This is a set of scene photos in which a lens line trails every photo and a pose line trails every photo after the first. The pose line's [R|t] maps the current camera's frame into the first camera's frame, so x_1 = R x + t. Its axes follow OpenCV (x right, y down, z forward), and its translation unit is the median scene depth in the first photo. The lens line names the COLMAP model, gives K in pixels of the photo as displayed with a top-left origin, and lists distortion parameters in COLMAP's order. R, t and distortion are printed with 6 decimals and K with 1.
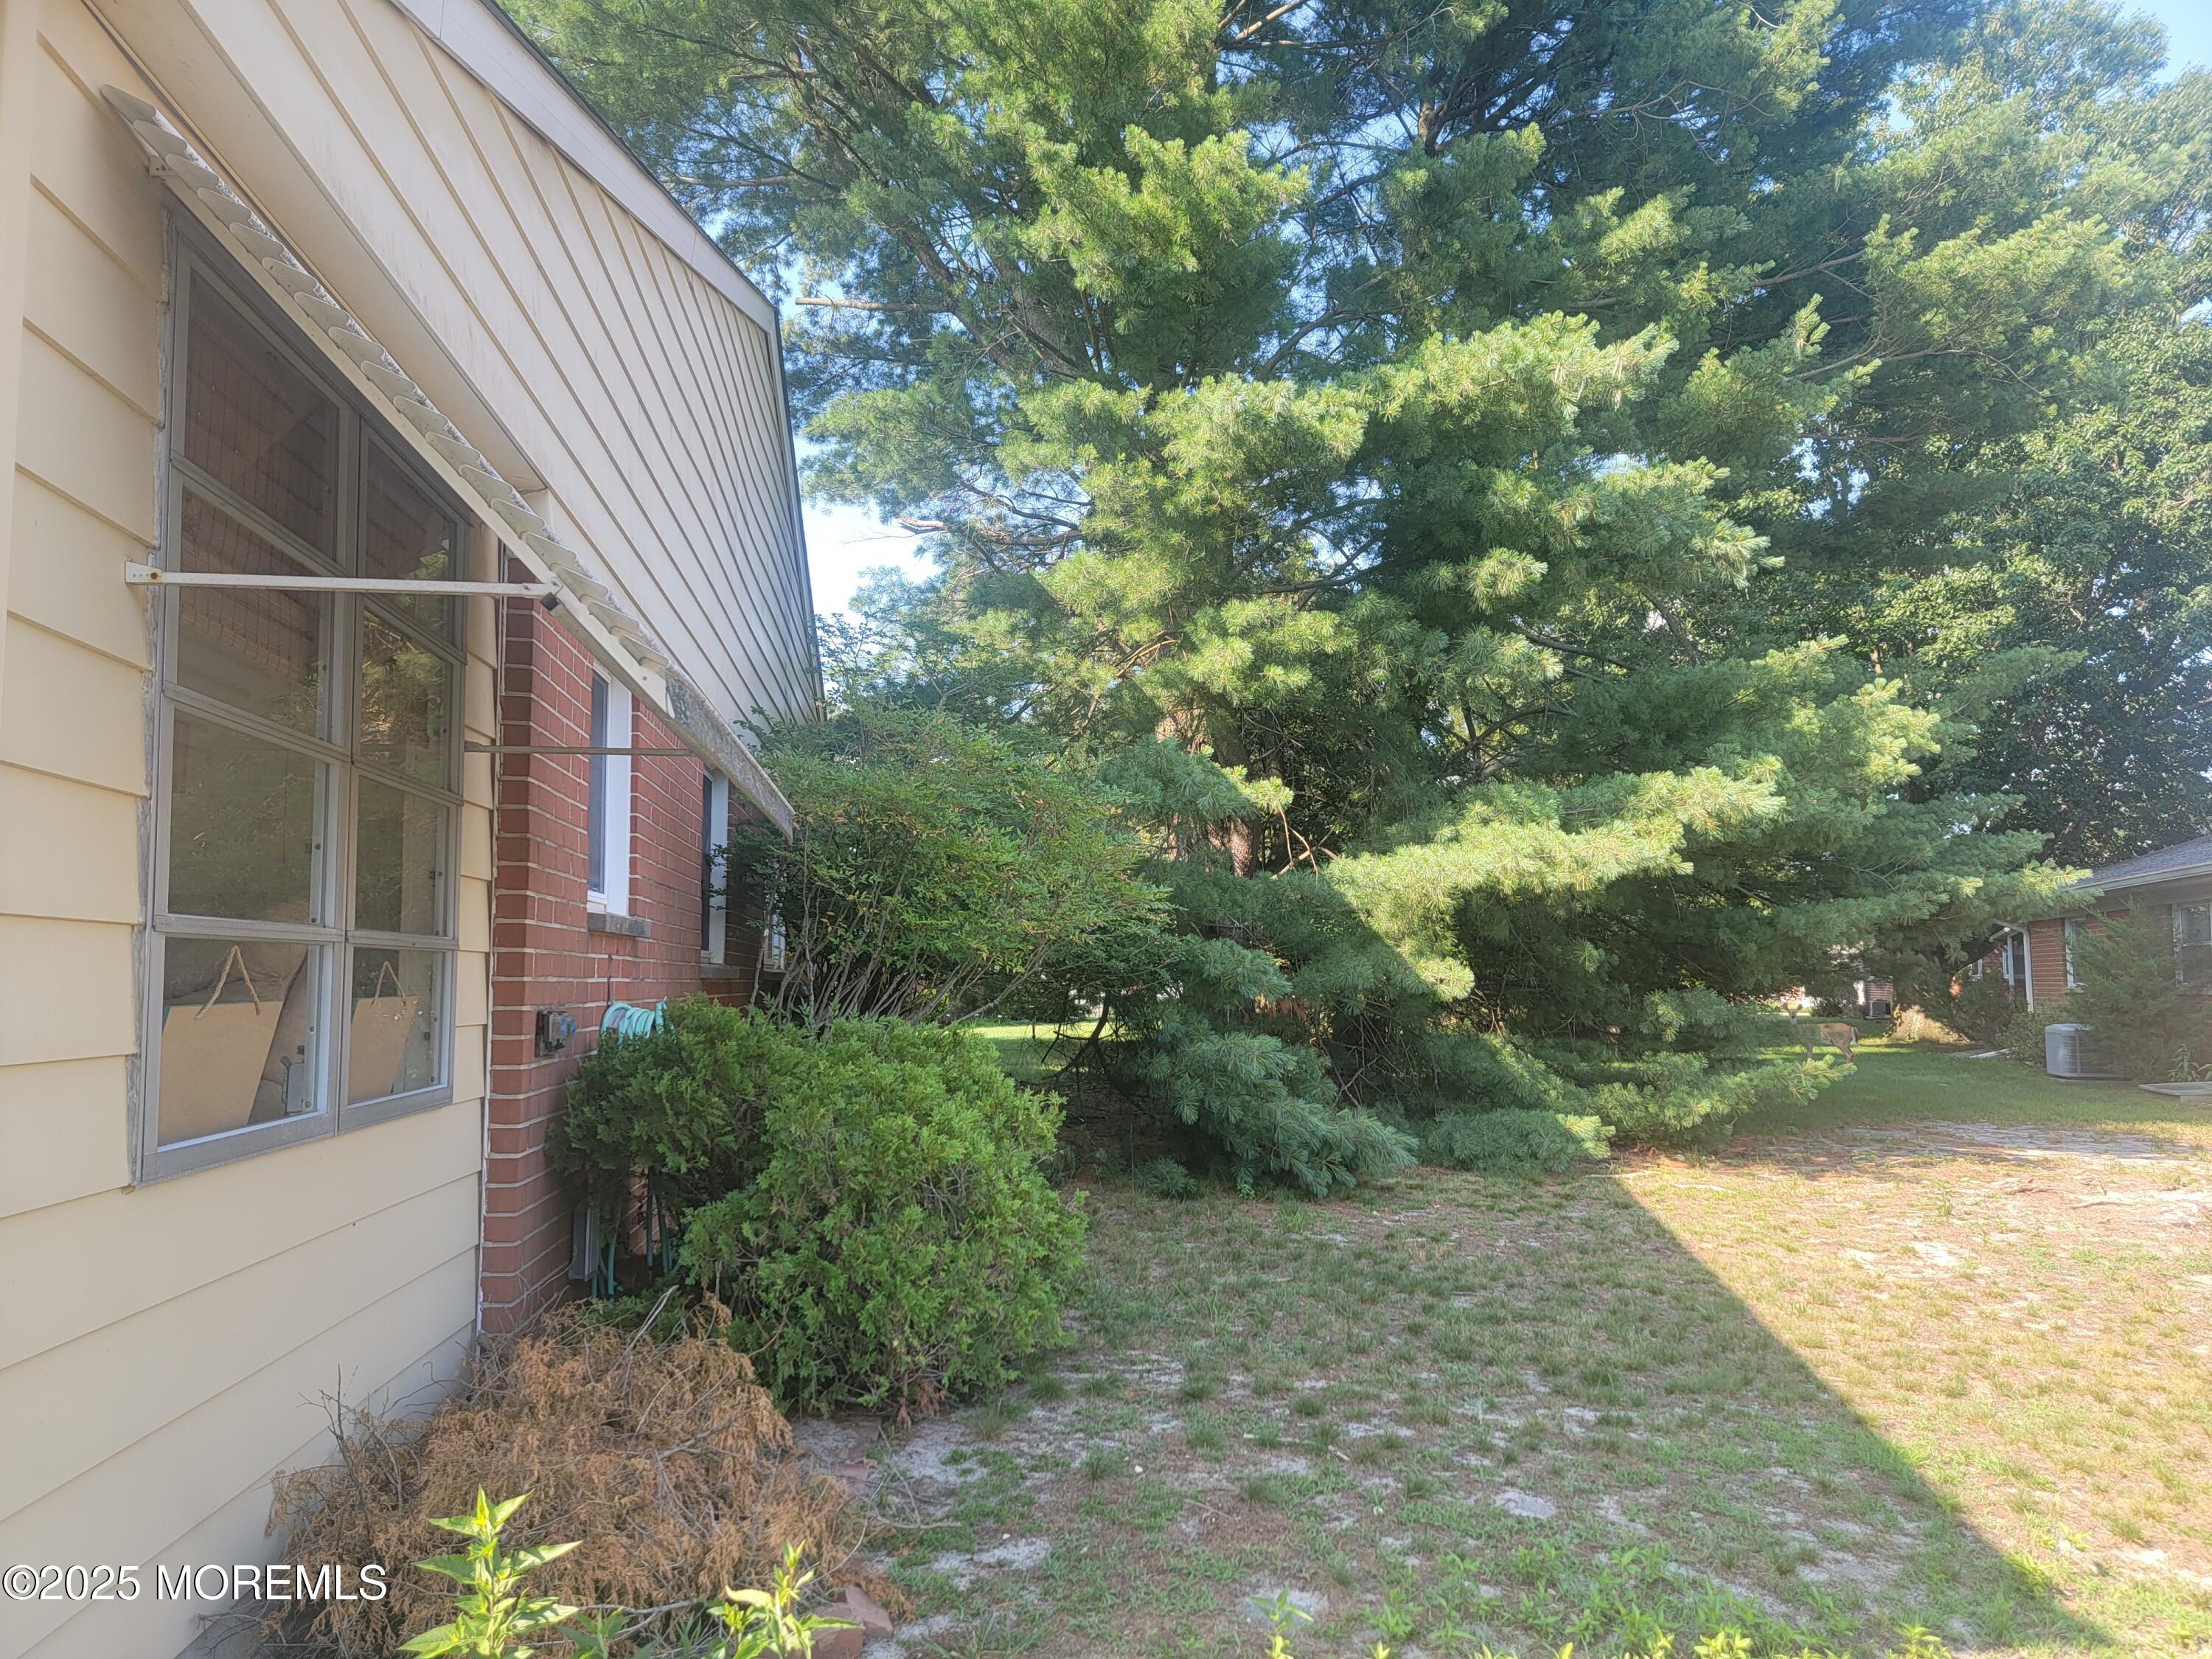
lens RADIAL K [[1544.1, 0, 1123.7], [0, 1544.1, 892.5], [0, 0, 1]] dist [0.063231, -0.025524]
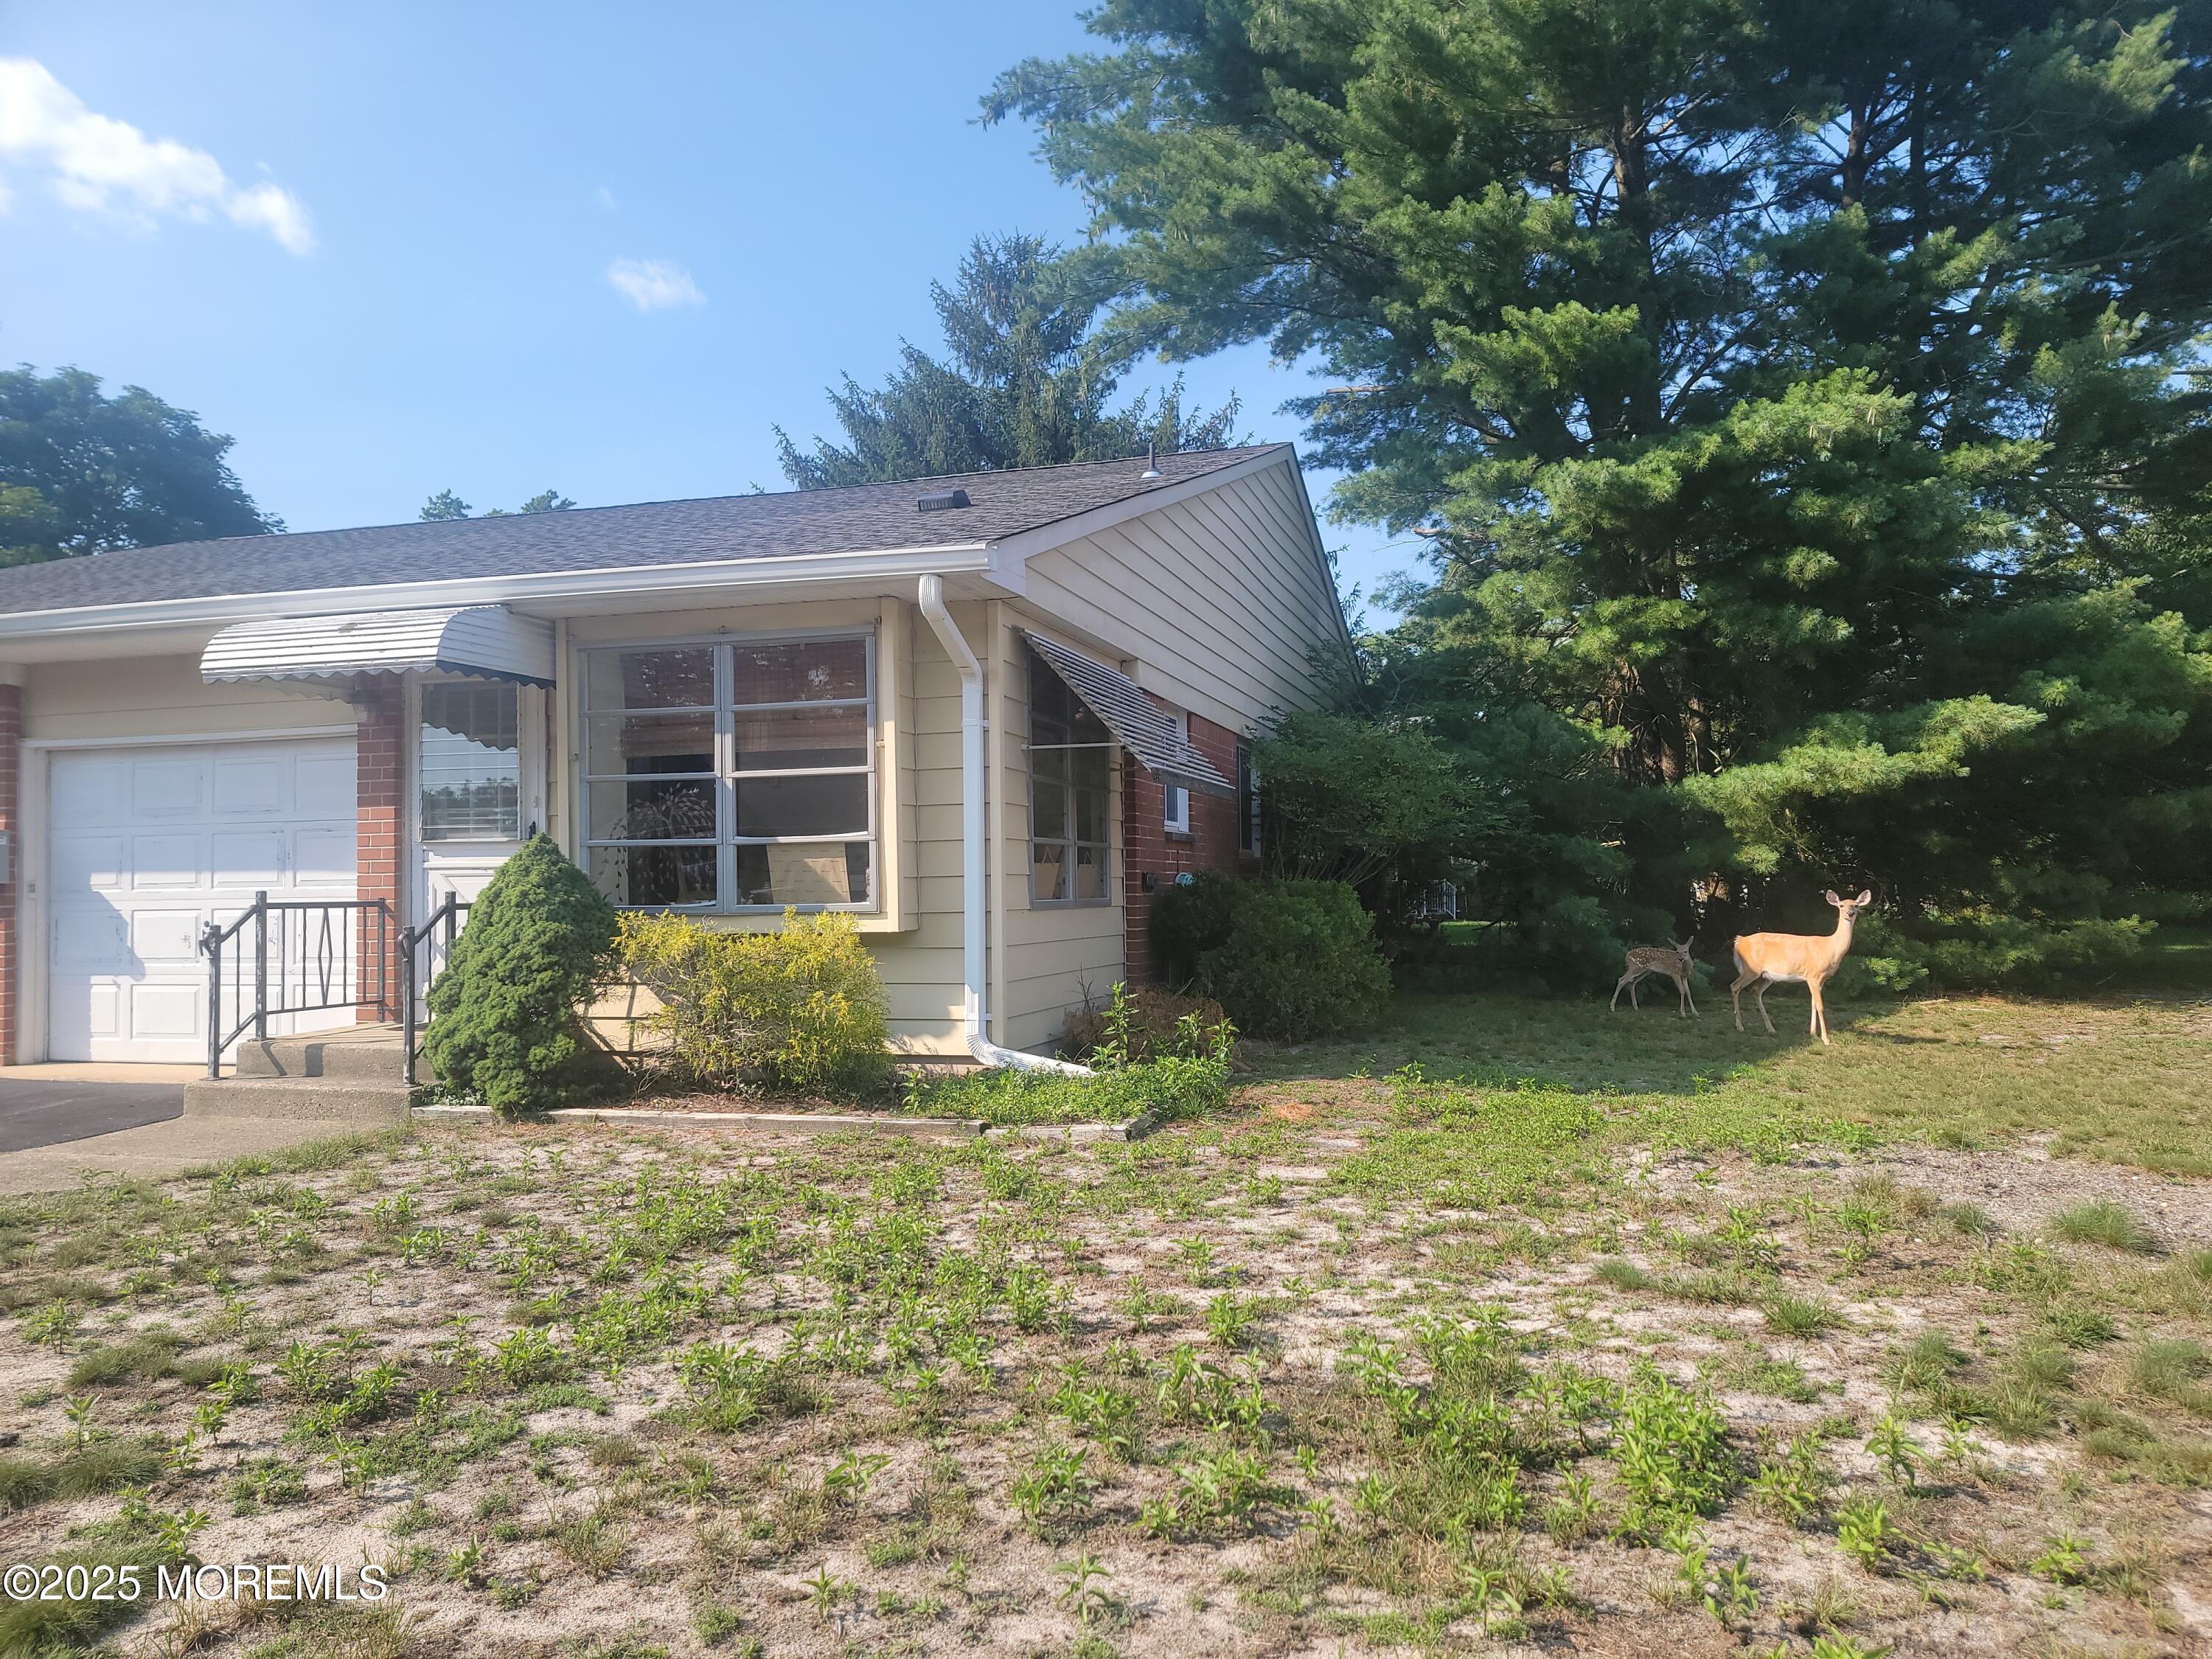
lens RADIAL K [[1544.1, 0, 1106.5], [0, 1544.1, 835.9], [0, 0, 1]] dist [0.063231, -0.025524]
pose [[0.912003, -0.027071, -0.409290, 0.249764], [0.036641, 0.999207, 0.015558, -0.009277], [0.408544, -0.029186, 0.912272, -0.543655]]
